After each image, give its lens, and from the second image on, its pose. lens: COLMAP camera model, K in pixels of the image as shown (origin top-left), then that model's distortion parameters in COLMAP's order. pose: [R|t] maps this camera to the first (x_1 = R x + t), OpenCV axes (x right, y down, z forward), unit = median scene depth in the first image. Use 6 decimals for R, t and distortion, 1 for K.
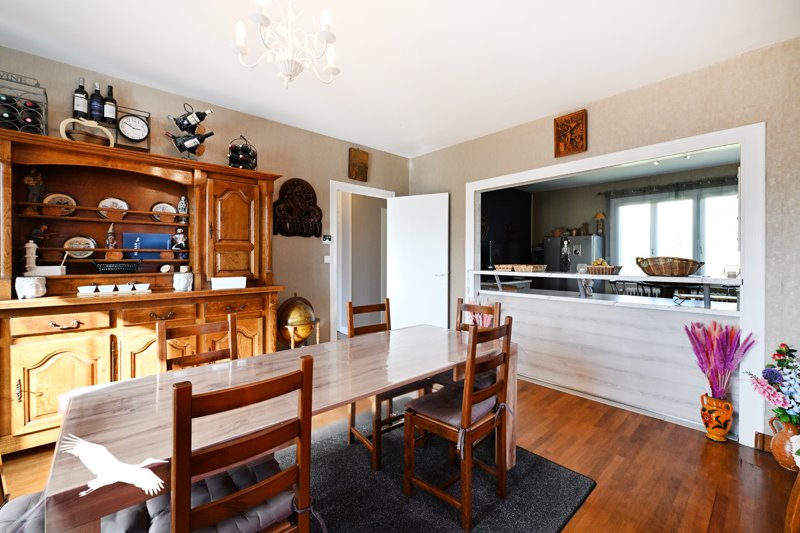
lens RADIAL K [[334.7, 0, 398.8], [0, 334.7, 265.8], [0, 0, 1]] dist [-0.000149, -0.000051]
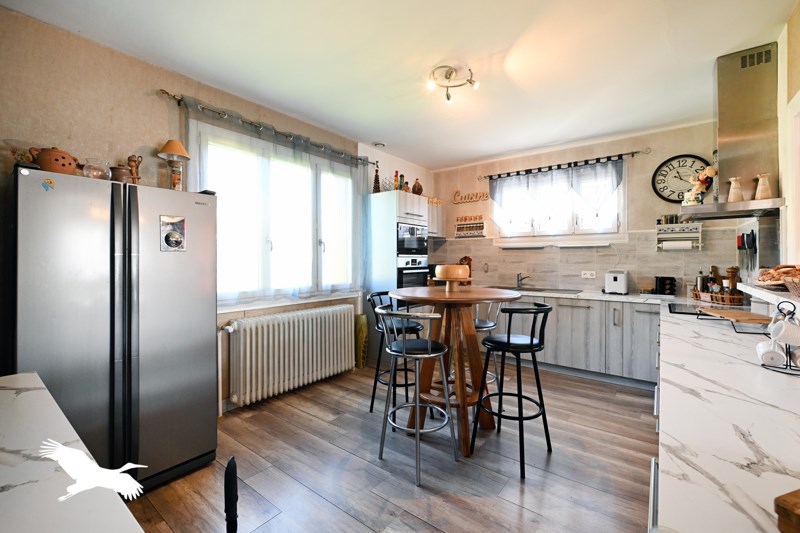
lens RADIAL K [[334.7, 0, 400.8], [0, 334.7, 264.3], [0, 0, 1]] dist [-0.000149, -0.000051]
pose [[-0.179943, -0.004142, 0.983668, 0.146843], [0.008027, 0.999952, 0.005679, -0.002487], [-0.983644, 0.008918, -0.179901, 0.845508]]
